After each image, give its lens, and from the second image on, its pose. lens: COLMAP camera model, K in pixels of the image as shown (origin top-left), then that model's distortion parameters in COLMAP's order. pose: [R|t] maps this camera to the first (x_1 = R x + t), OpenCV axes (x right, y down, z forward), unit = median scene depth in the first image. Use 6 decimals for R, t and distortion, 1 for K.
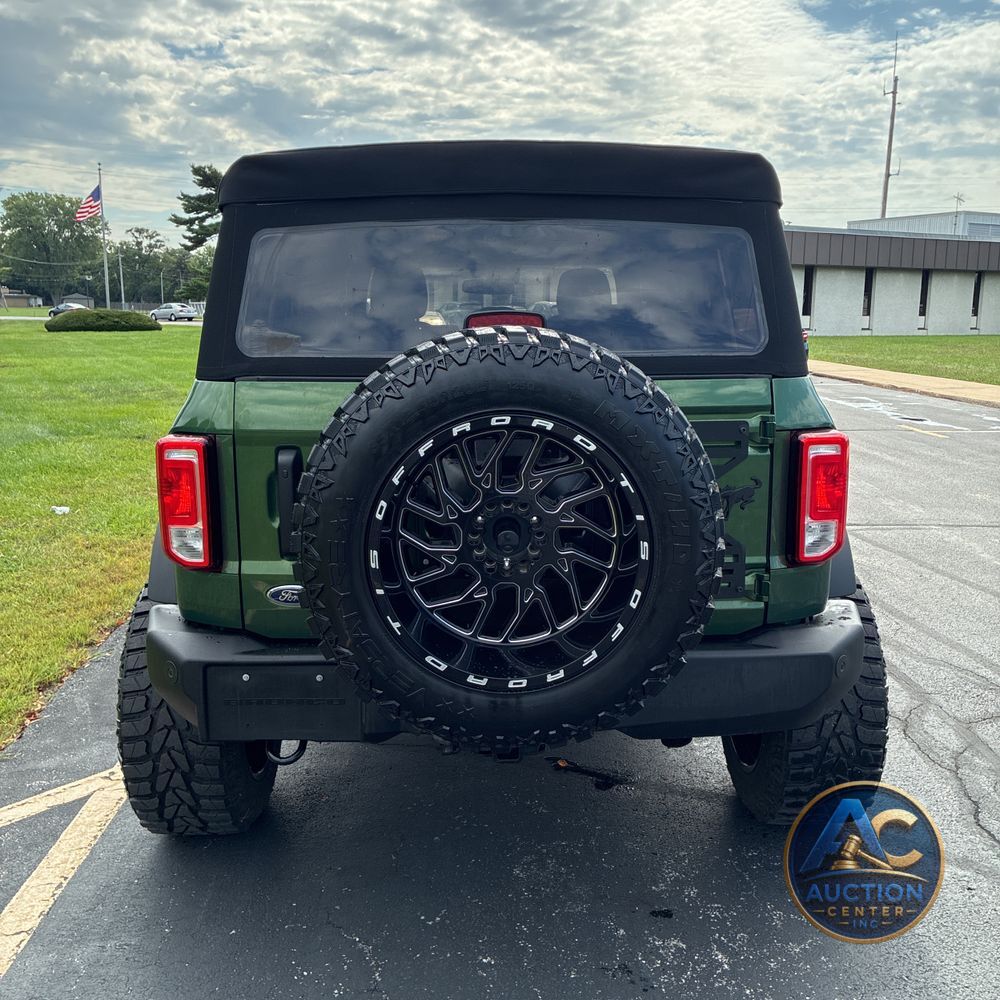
lens RADIAL K [[1012.7, 0, 501.6], [0, 1012.7, 503.5], [0, 0, 1]] dist [0.017784, 0.000000]
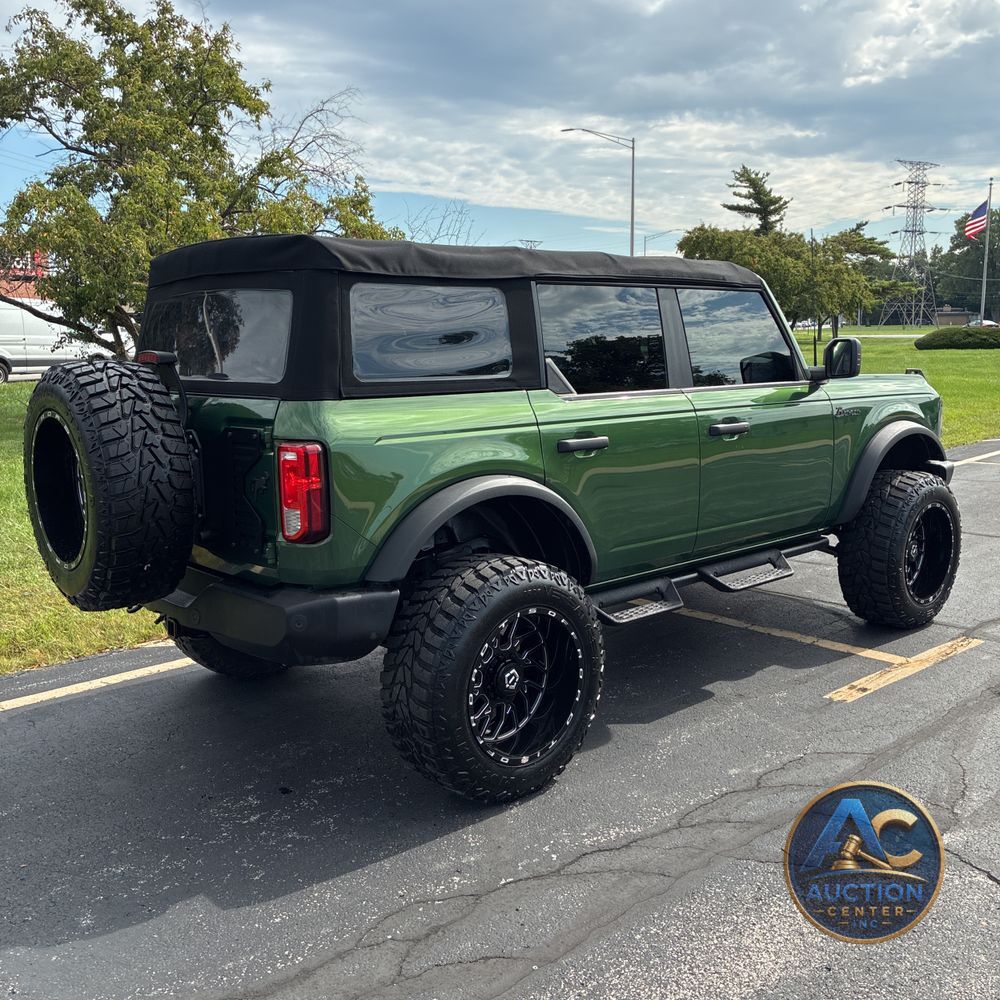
lens RADIAL K [[1012.7, 0, 499.2], [0, 1012.7, 510.0], [0, 0, 1]] dist [0.017784, 0.000000]
pose [[0.638297, 0.116695, -0.760894, 0.185700], [-0.123748, 0.991142, 0.048198, -0.010036], [0.759779, 0.063394, 0.647084, 0.043085]]
